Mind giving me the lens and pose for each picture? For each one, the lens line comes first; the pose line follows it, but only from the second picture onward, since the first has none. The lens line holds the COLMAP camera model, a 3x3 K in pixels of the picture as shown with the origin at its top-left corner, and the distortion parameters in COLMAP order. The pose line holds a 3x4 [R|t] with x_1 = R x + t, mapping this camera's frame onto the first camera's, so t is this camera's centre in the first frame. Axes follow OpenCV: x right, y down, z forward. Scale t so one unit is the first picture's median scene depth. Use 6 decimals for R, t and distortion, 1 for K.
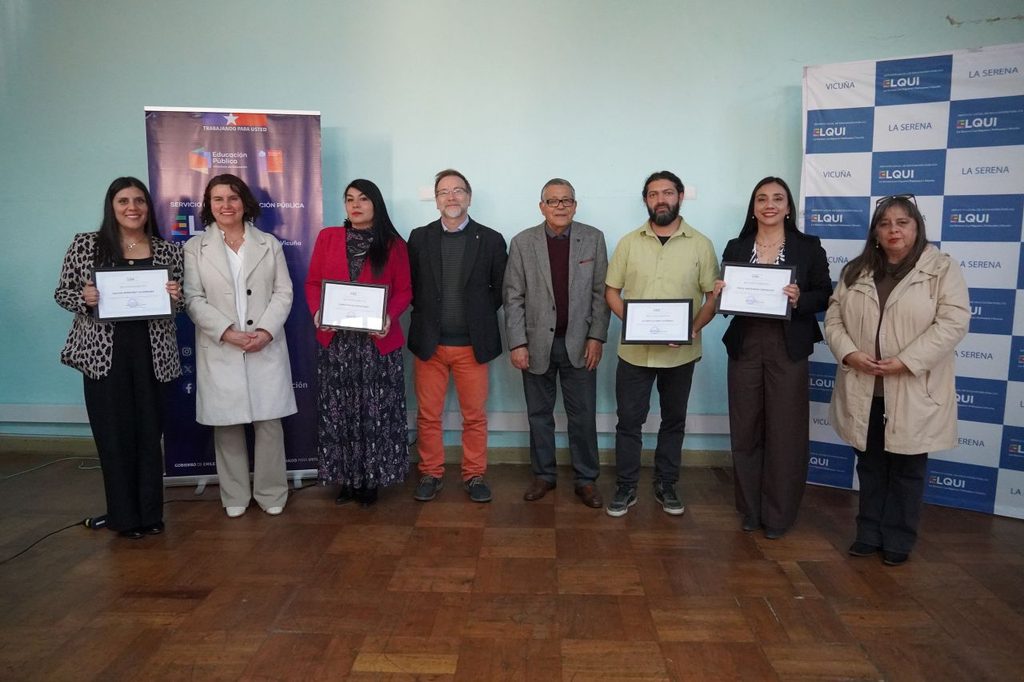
lens RADIAL K [[772.8, 0, 514.2], [0, 772.8, 344.4], [0, 0, 1]] dist [-0.046189, 0.056119]
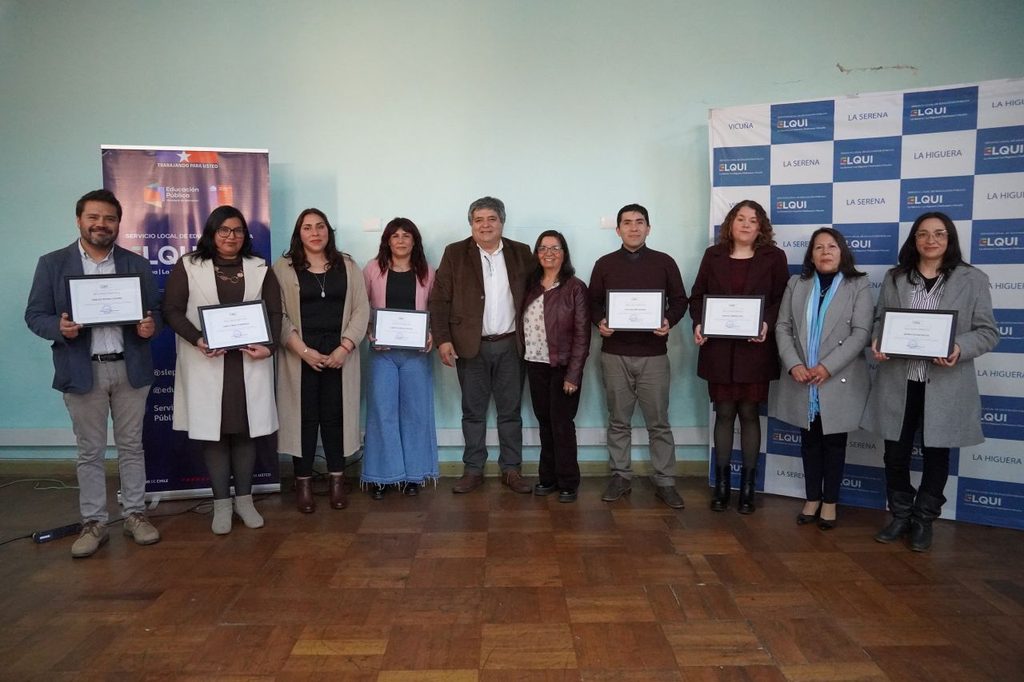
lens RADIAL K [[772.8, 0, 514.2], [0, 772.8, 344.4], [0, 0, 1]] dist [-0.046189, 0.056119]
pose [[0.998805, -0.012303, 0.047308, 0.051752], [0.013968, 0.999289, -0.035021, 0.017170], [-0.046843, 0.035640, 0.998266, -0.110701]]
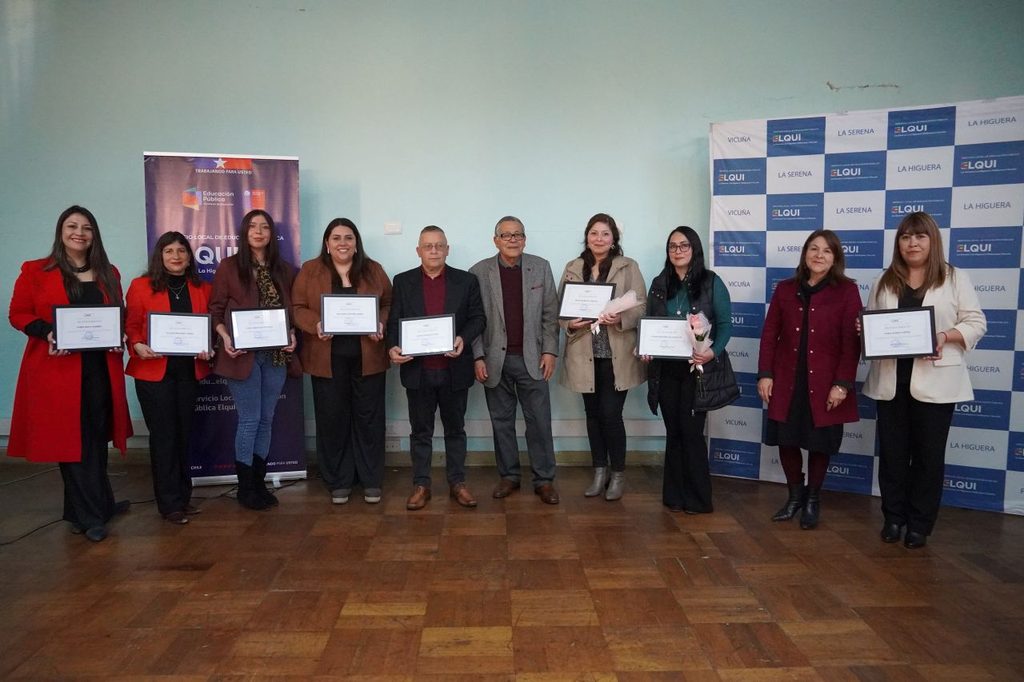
lens RADIAL K [[771.0, 0, 514.9], [0, 771.0, 344.6], [0, 0, 1]] dist [-0.050142, 0.063567]
pose [[0.997897, -0.007345, 0.064402, -0.007160], [0.009902, 0.999171, -0.039481, 0.035510], [-0.064059, 0.040036, 0.997143, -0.209930]]
